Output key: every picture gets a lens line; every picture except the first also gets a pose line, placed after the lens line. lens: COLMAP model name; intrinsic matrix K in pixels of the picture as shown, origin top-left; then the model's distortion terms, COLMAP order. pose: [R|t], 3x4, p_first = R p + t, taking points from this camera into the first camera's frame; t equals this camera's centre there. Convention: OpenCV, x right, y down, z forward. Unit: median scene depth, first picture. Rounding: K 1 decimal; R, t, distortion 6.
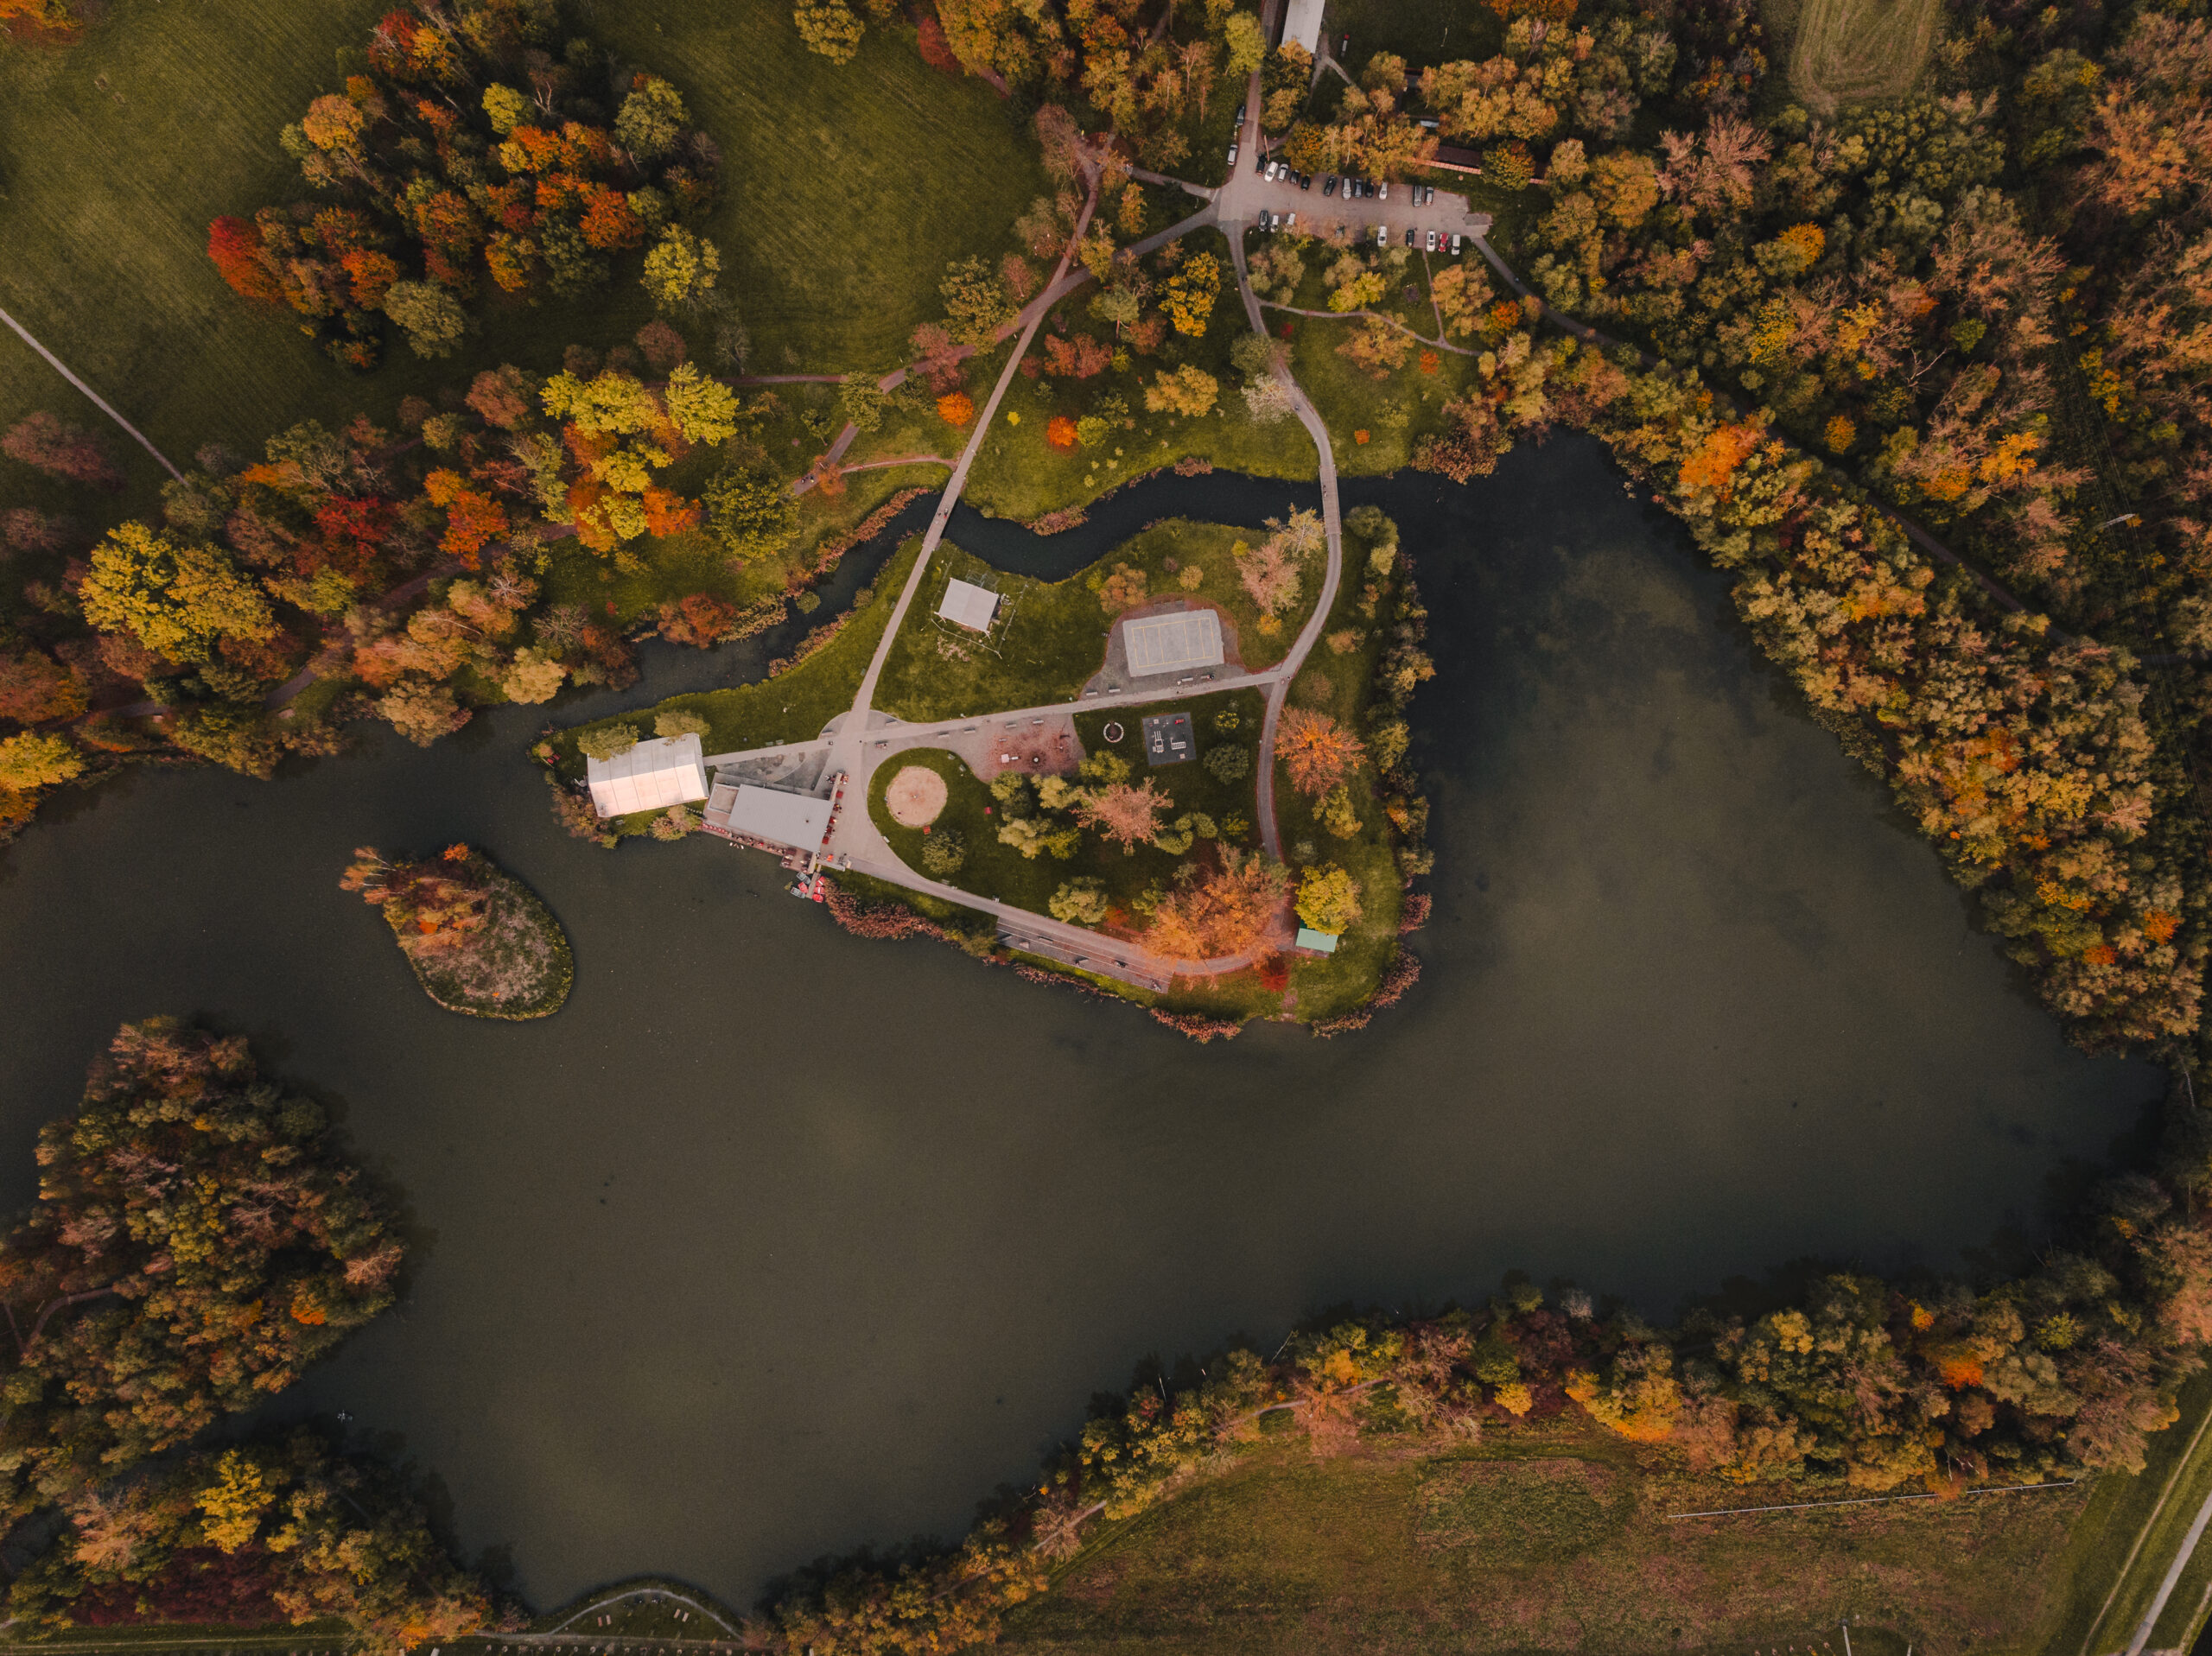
lens RADIAL K [[1546.0, 0, 1105.7], [0, 1546.0, 828.4], [0, 0, 1]] dist [-0.018921, 0.001951]
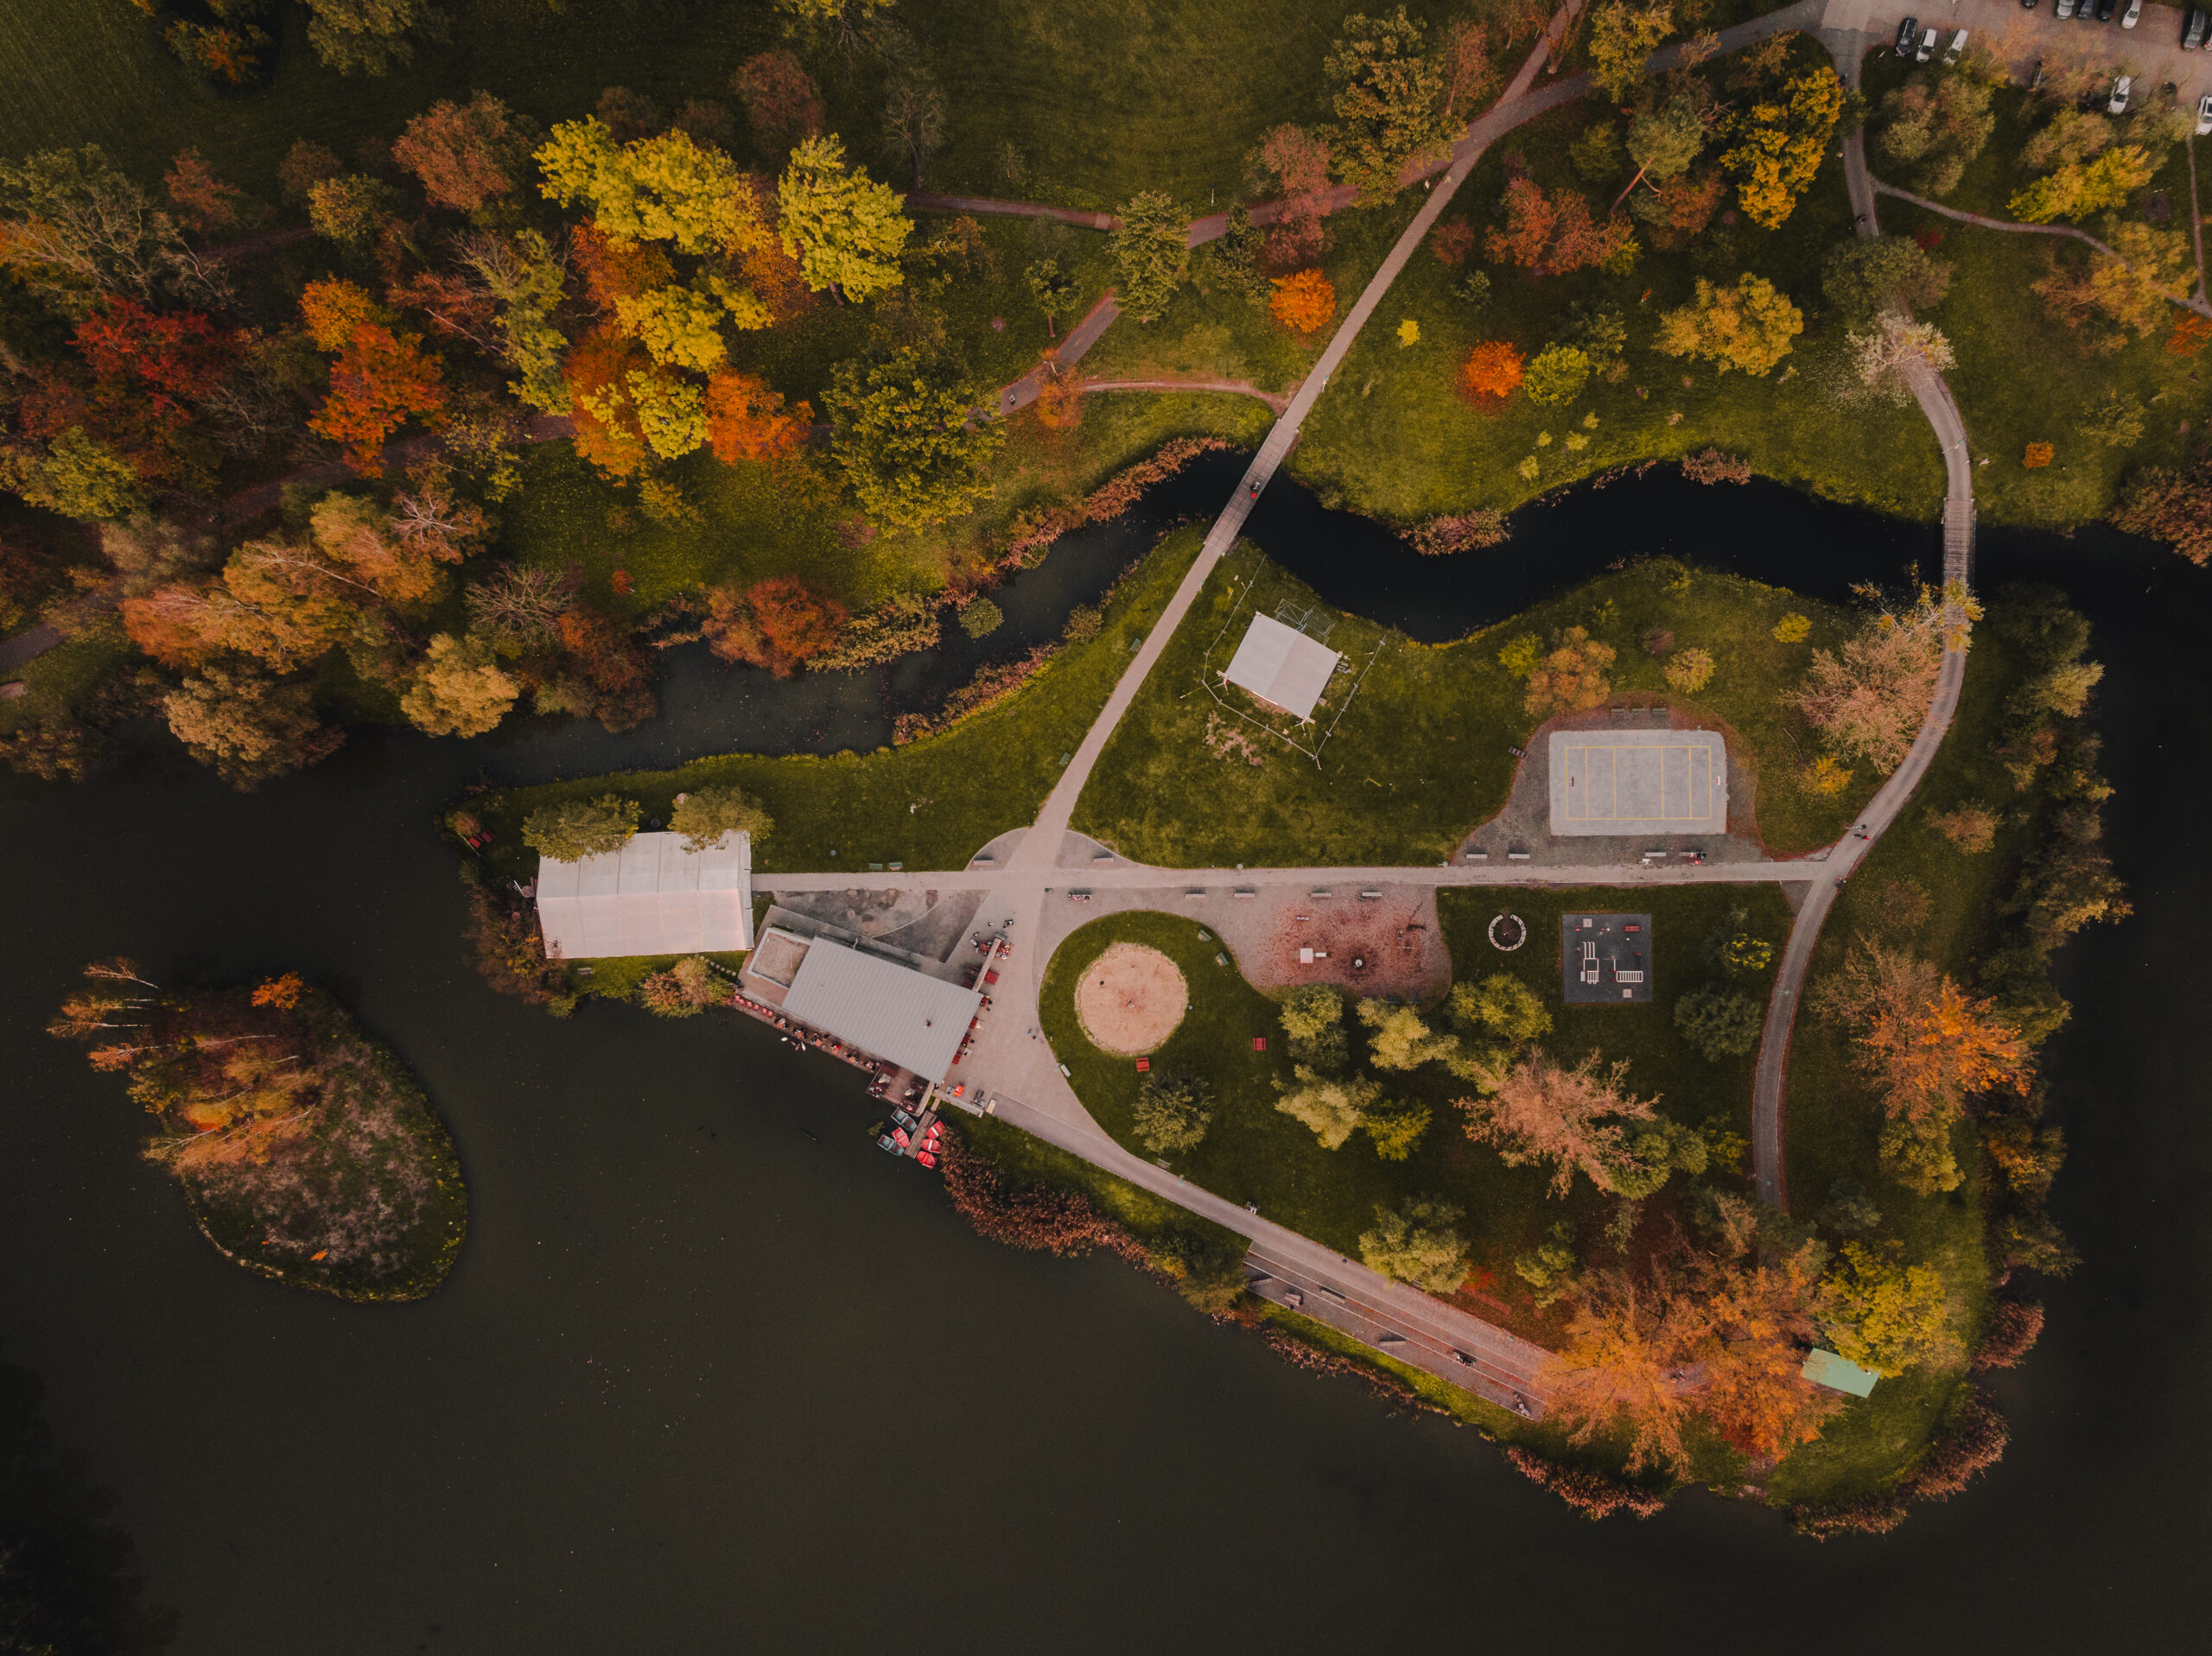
lens RADIAL K [[1546.0, 0, 1111.8], [0, 1546.0, 821.5], [0, 0, 1]] dist [-0.018921, 0.001951]
pose [[0.990802, 0.135188, -0.005946, -0.135875], [-0.135181, 0.990820, 0.001664, -0.083570], [0.006117, -0.000845, 0.999981, 0.461141]]
